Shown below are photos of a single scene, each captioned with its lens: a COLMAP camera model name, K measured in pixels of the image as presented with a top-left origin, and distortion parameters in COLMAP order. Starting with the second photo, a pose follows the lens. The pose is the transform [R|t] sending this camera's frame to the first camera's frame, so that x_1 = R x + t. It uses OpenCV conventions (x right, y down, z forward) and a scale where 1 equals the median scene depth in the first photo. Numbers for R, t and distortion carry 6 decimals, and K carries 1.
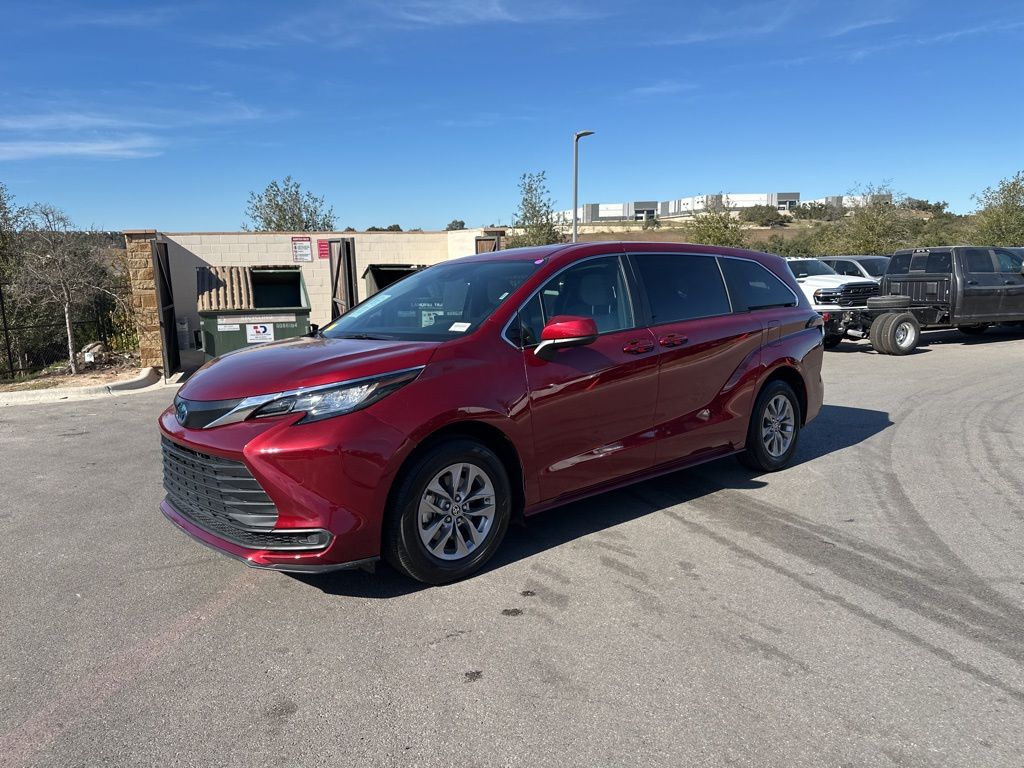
lens RADIAL K [[727.8, 0, 517.5], [0, 727.8, 381.0], [0, 0, 1]] dist [0.036865, -0.046937]
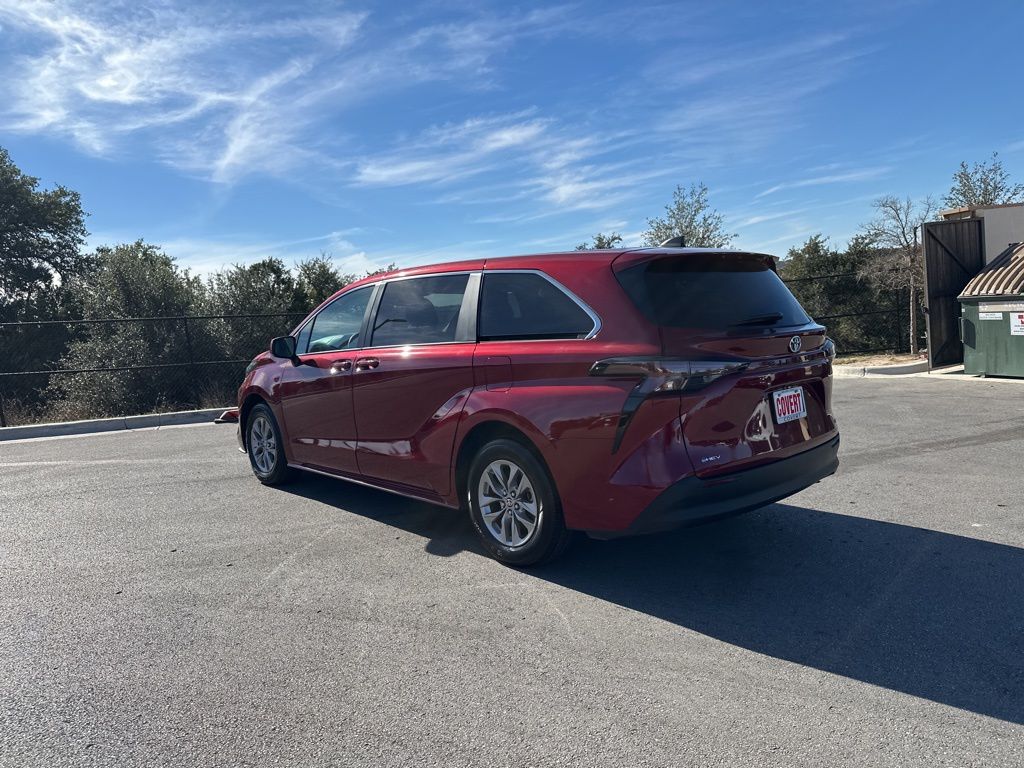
lens RADIAL K [[727.8, 0, 505.1], [0, 727.8, 385.7], [0, 0, 1]] dist [0.036865, -0.046937]
pose [[0.010826, 0.123614, -0.992271, 0.337004], [-0.063888, 0.990387, 0.122682, -0.044959], [0.997898, 0.062066, 0.018619, 0.311287]]
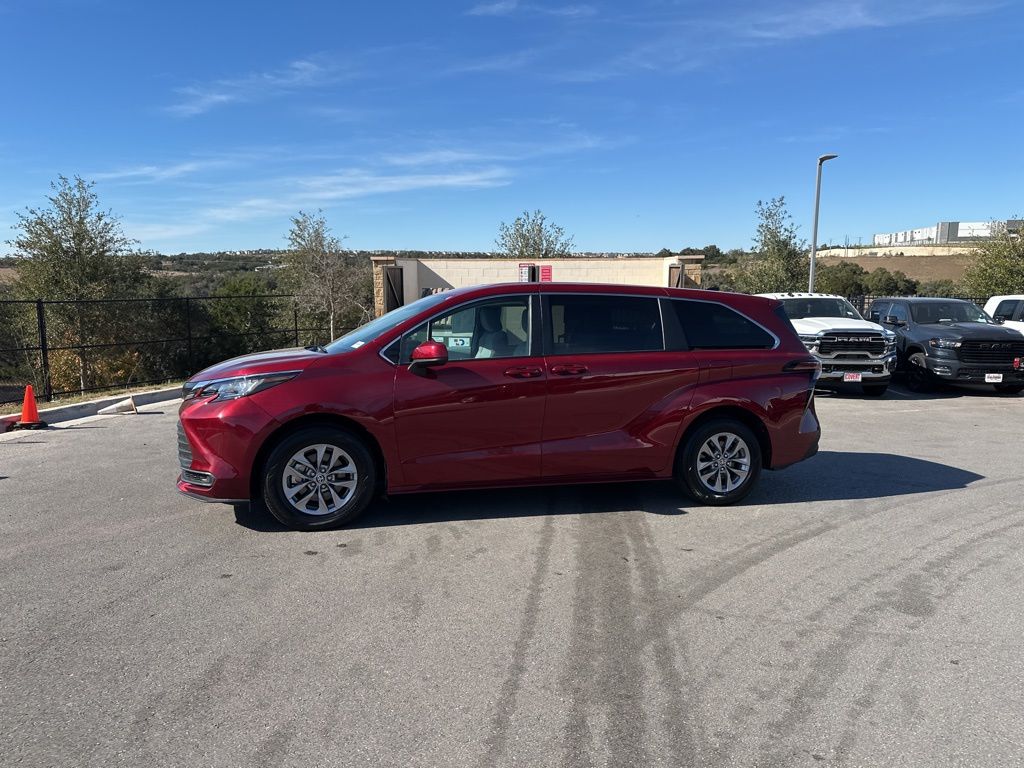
lens RADIAL K [[727.8, 0, 510.6], [0, 727.8, 375.6], [0, 0, 1]] dist [0.036865, -0.046937]
pose [[0.905853, 0.078680, -0.416222, 0.160432], [-0.092760, 0.995595, -0.013680, -0.005854], [0.413312, 0.051000, 0.909160, -0.021403]]
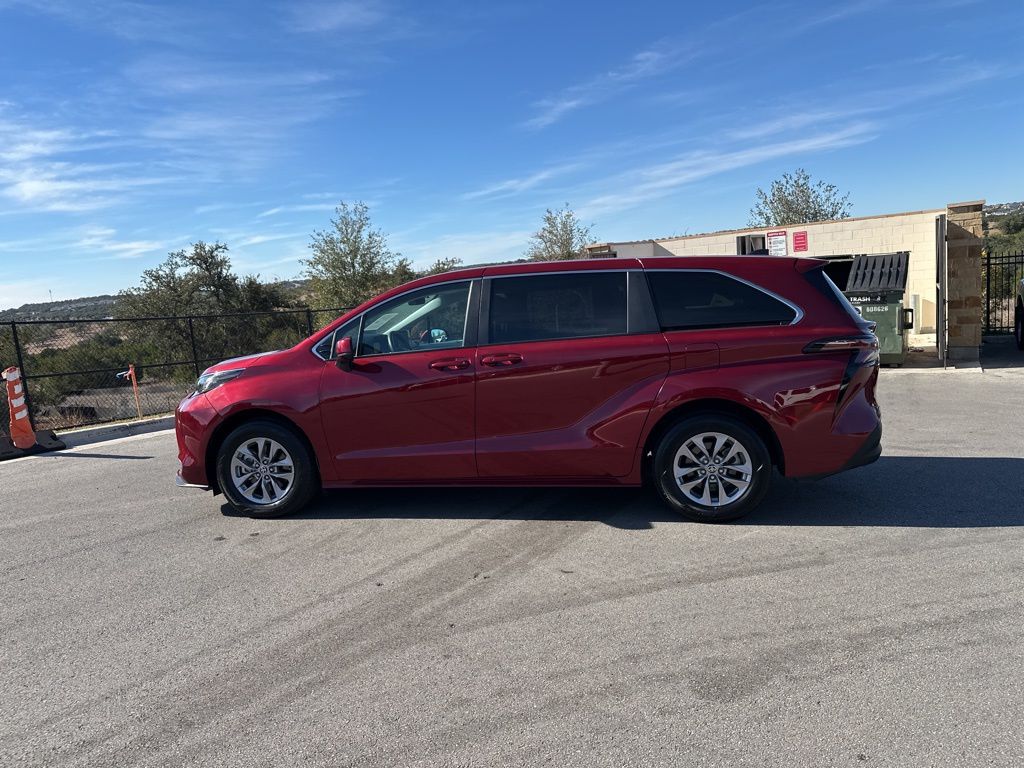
lens RADIAL K [[727.8, 0, 500.0], [0, 727.8, 380.0], [0, 0, 1]] dist [0.036865, -0.046937]
pose [[0.612426, 0.076156, -0.786851, 0.271789], [-0.062160, 0.996906, 0.048105, -0.020467], [0.788080, 0.019450, 0.615265, 0.095133]]
